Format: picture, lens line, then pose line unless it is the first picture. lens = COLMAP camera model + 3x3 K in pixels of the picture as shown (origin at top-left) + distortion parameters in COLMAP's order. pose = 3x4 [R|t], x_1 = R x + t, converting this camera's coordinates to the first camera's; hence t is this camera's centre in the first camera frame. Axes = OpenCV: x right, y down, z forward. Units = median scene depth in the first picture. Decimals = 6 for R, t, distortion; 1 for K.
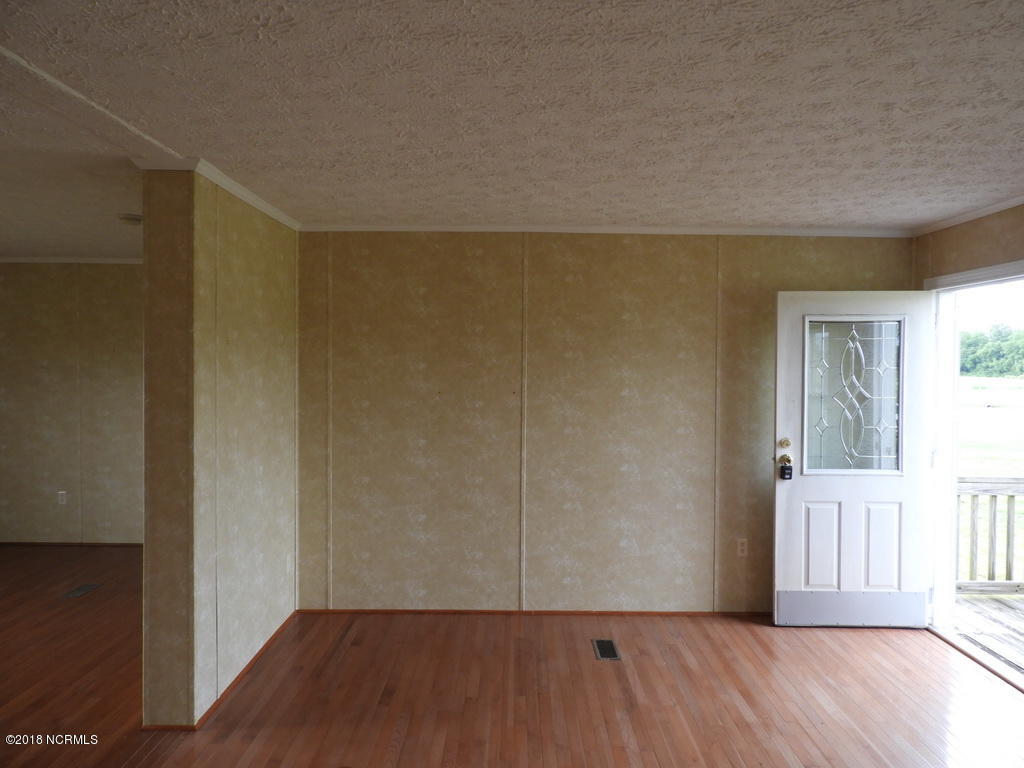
lens RADIAL K [[727.2, 0, 510.3], [0, 727.2, 378.4], [0, 0, 1]] dist [-0.005251, -0.001022]
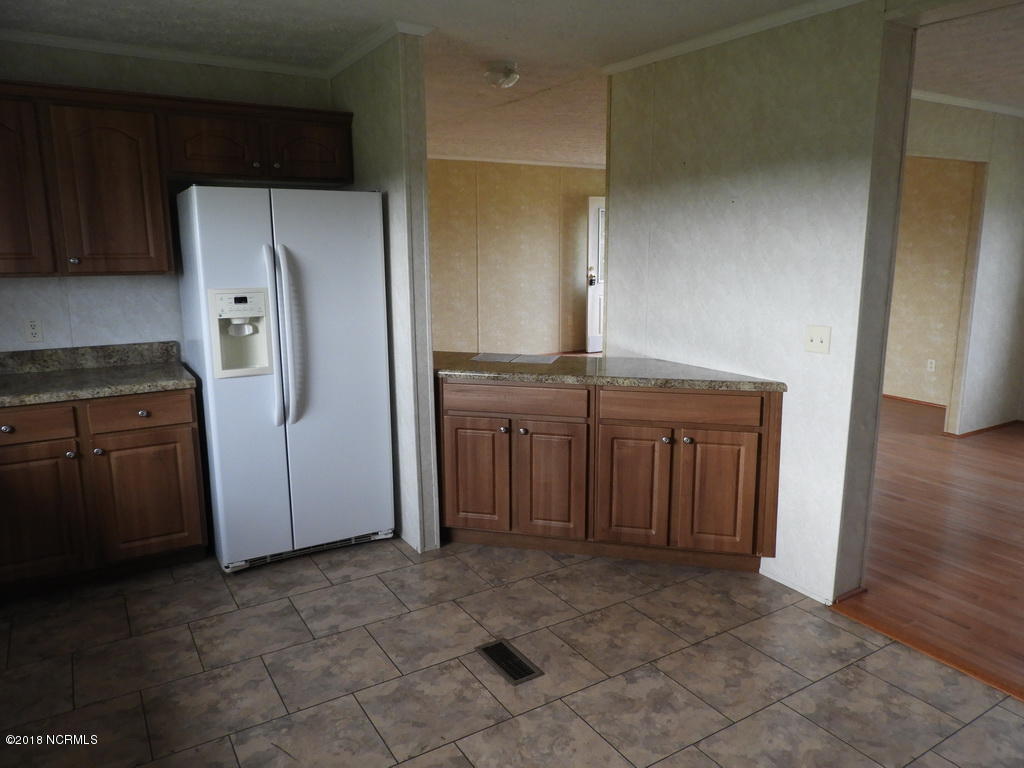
lens RADIAL K [[727.2, 0, 513.8], [0, 727.2, 382.8], [0, 0, 1]] dist [-0.005251, -0.001022]
pose [[0.852711, -0.112537, 0.510117, -0.921385], [0.020301, 0.982921, 0.182907, 0.021337], [-0.521989, -0.145611, 0.840432, -0.716977]]
